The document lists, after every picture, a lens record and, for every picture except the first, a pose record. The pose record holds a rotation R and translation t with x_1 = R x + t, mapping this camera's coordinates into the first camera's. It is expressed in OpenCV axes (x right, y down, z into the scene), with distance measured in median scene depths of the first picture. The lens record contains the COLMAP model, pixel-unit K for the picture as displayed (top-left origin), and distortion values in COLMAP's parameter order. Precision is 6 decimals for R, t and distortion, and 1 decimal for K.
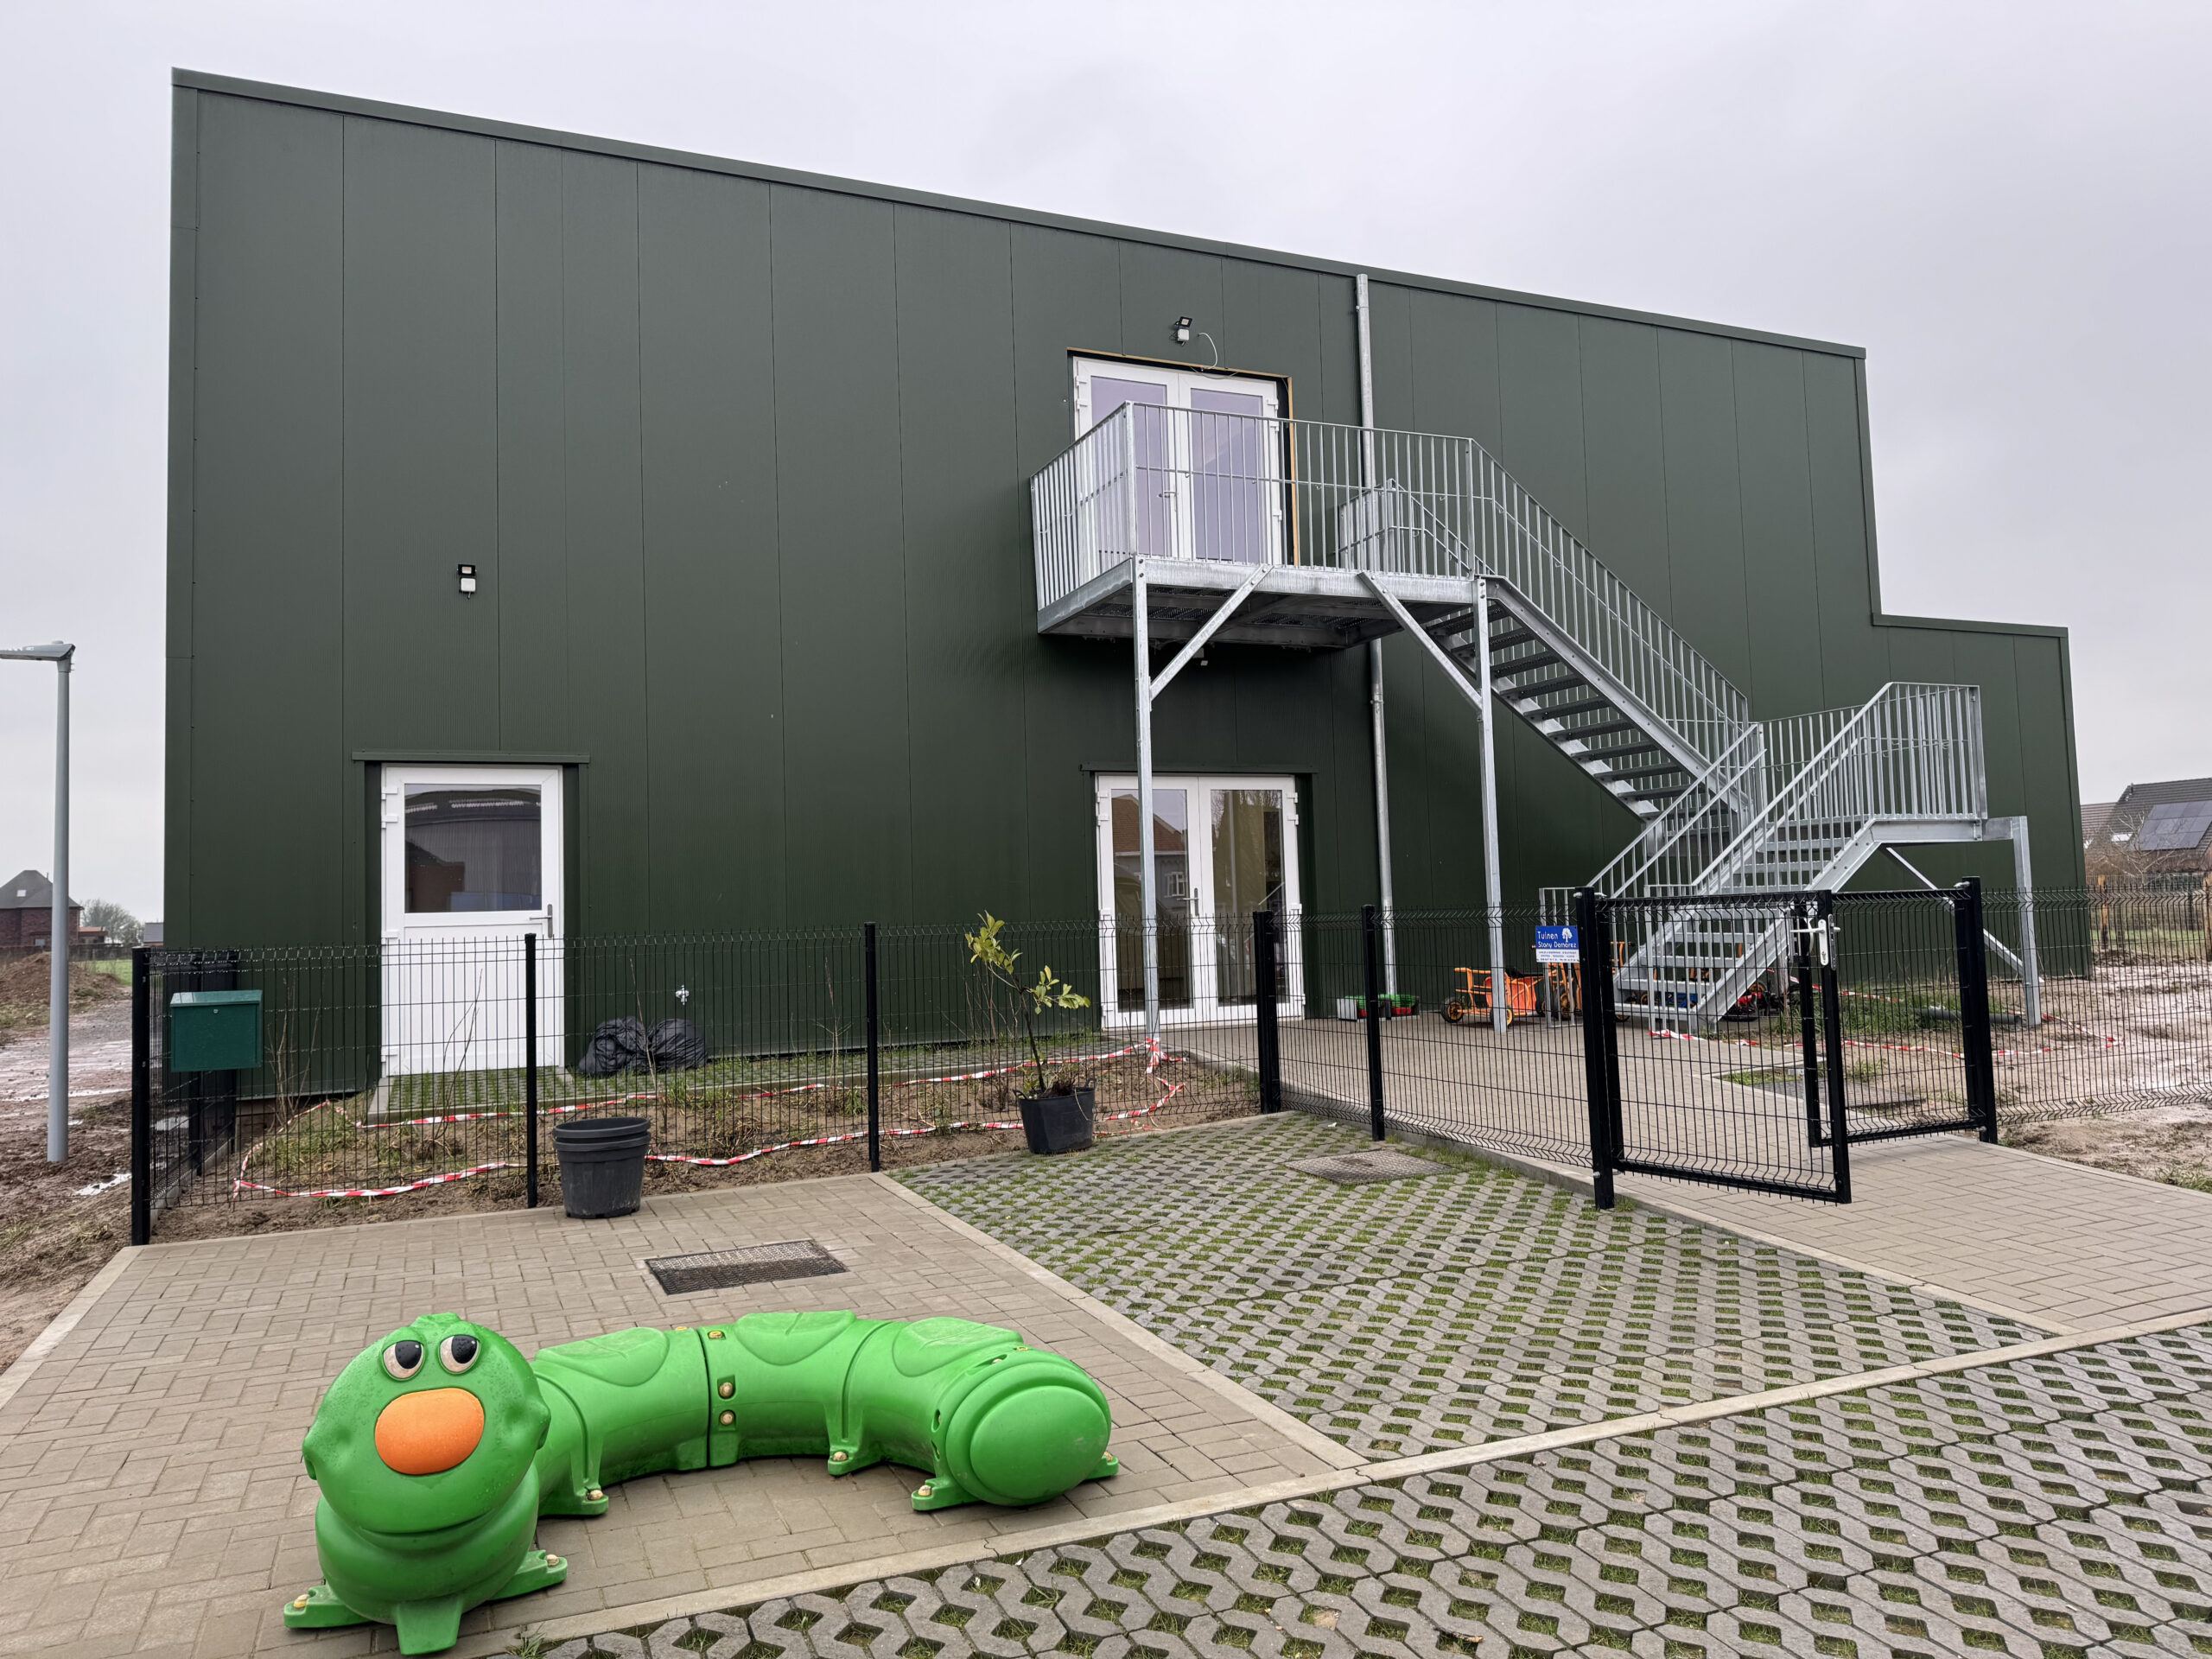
lens RADIAL K [[1560.9, 0, 1118.1], [0, 1560.9, 831.5], [0, 0, 1]] dist [0.059721, -0.057412]
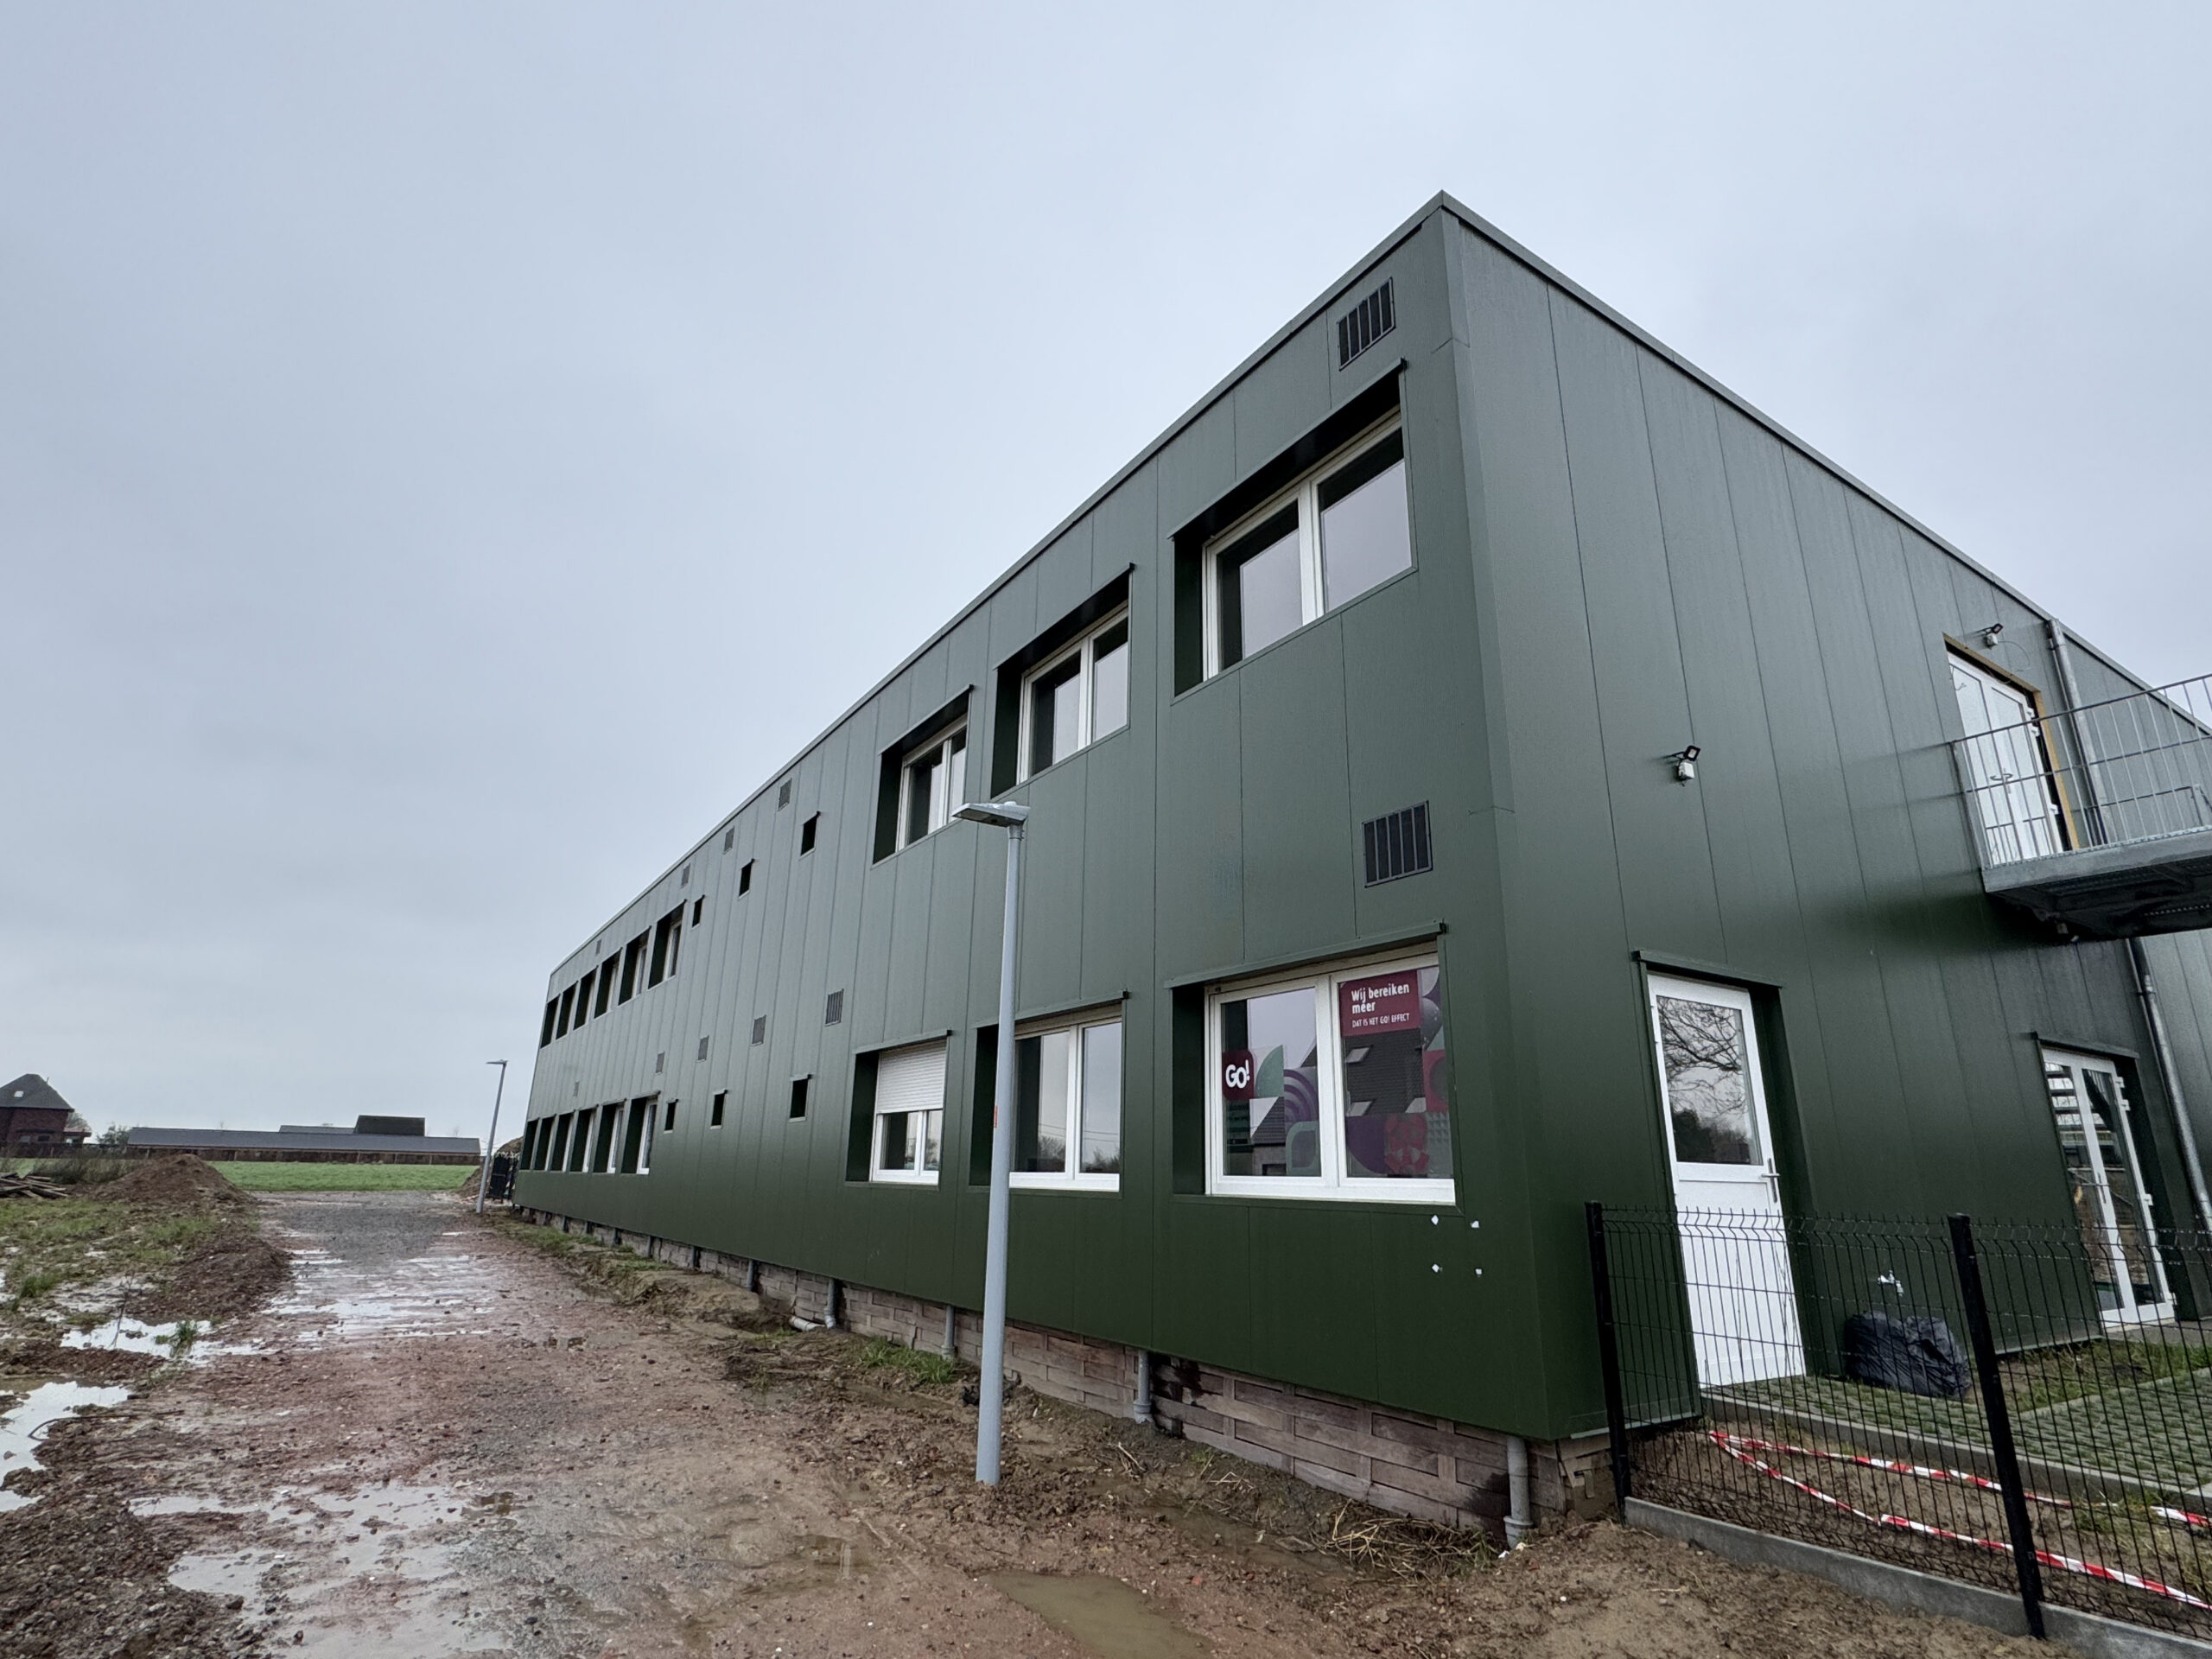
lens RADIAL K [[1140.9, 0, 1097.0], [0, 1140.9, 806.2], [0, 0, 1]] dist [-0.005767, -0.001551]
pose [[0.985203, 0.099334, 0.139672, -0.837633], [-0.060513, 0.964039, -0.258779, 0.045878], [-0.160355, 0.246498, 0.955785, 0.468324]]
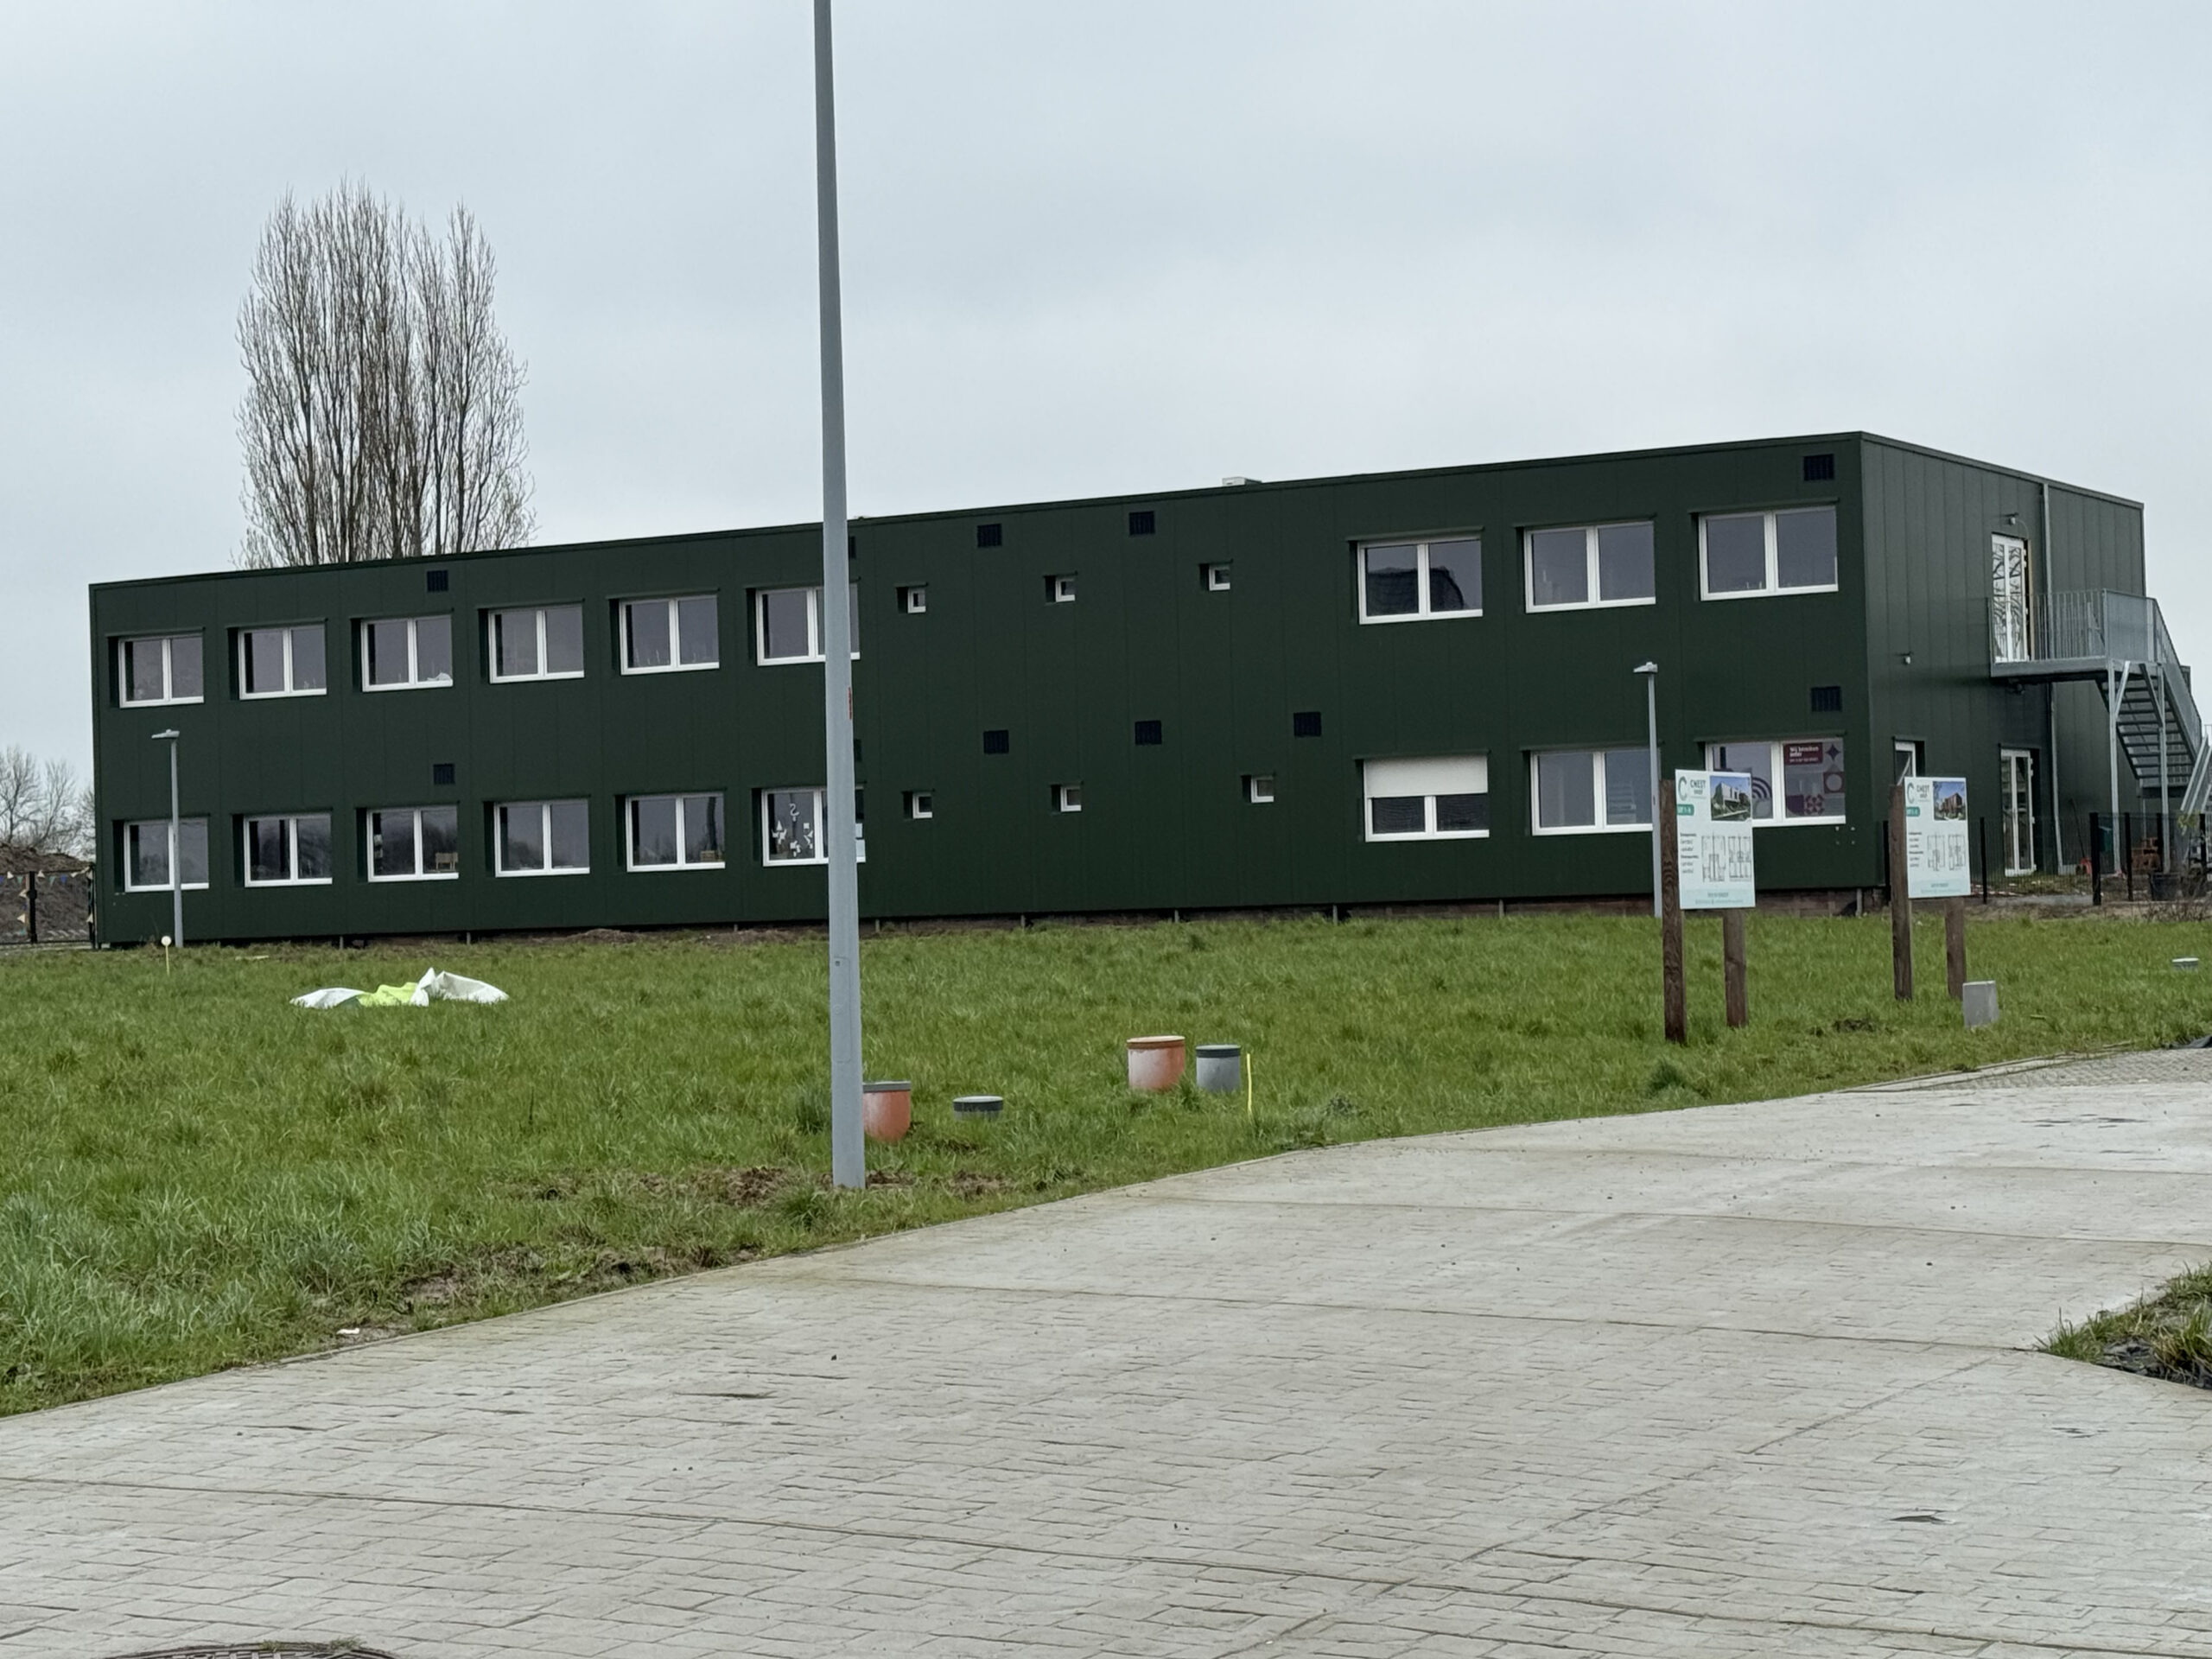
lens RADIAL K [[4238.6, 0, 1118.3], [0, 4238.6, 816.3], [0, 0, 1]] dist [0.091619, 0.000000]
pose [[0.795744, 0.020173, 0.605297, -5.013964], [-0.028572, 0.999583, 0.004248, 0.070951], [-0.604959, -0.020675, 0.795988, -3.152348]]
